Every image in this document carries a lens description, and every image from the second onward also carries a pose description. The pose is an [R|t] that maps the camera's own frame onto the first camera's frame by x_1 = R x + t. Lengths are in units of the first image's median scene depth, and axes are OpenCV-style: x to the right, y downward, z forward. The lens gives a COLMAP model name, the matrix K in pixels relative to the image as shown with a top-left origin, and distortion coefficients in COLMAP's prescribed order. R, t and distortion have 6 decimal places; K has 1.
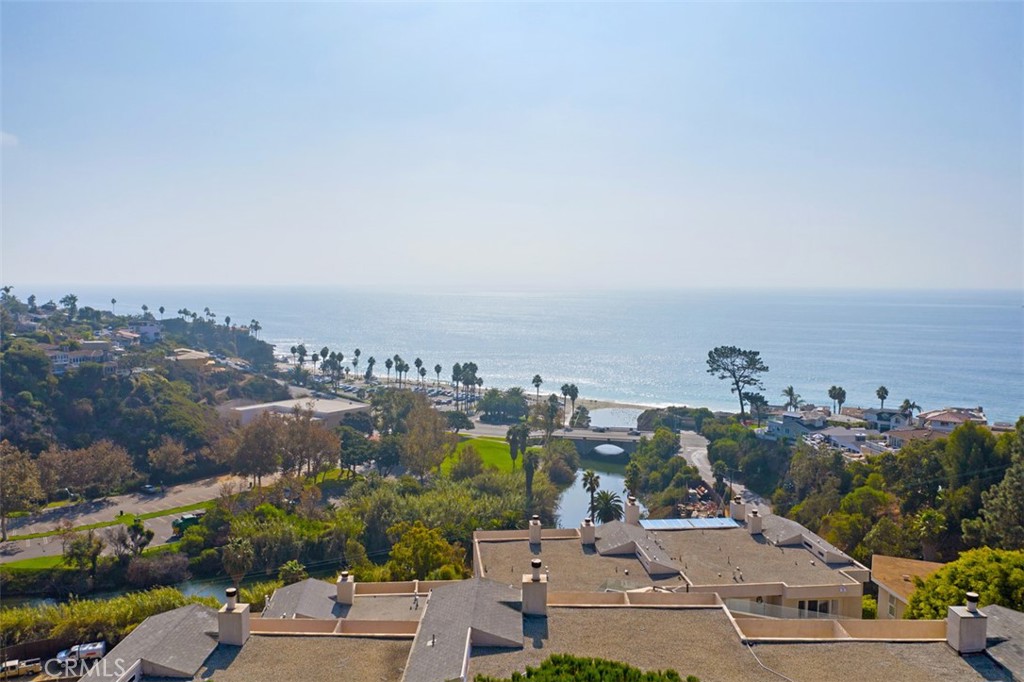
lens RADIAL K [[815.2, 0, 513.2], [0, 815.2, 339.0], [0, 0, 1]] dist [-0.007963, -0.000386]
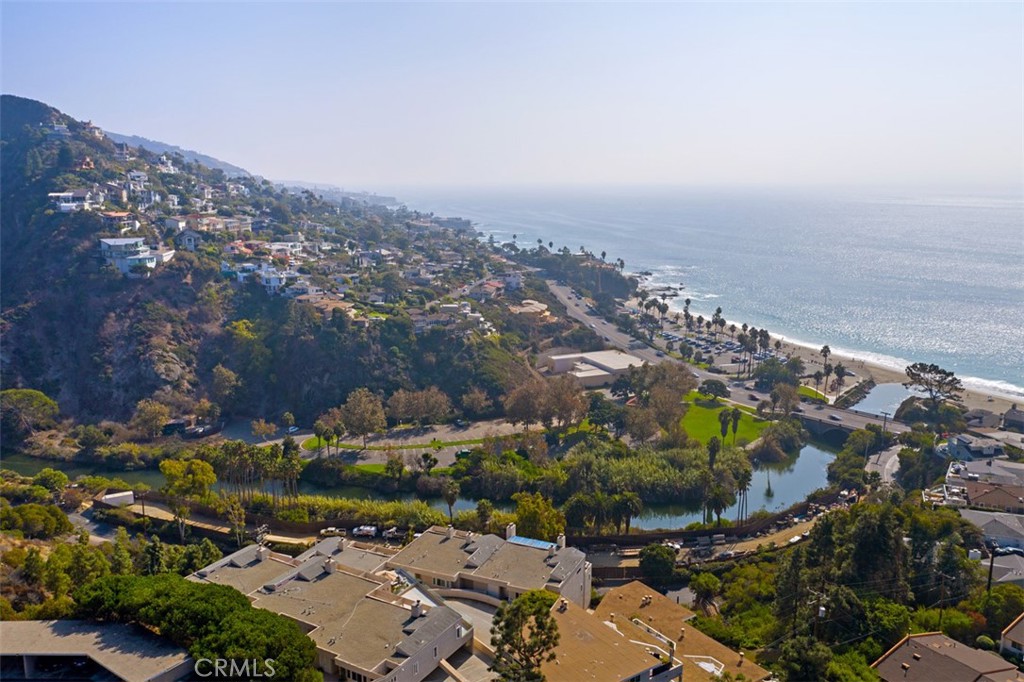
lens RADIAL K [[815.2, 0, 510.6], [0, 815.2, 341.2], [0, 0, 1]] dist [-0.007963, -0.000386]
pose [[0.868311, 0.091161, -0.487572, 0.331612], [-0.030264, 0.990872, 0.131367, -0.155073], [0.495096, -0.099312, 0.863143, -0.201314]]
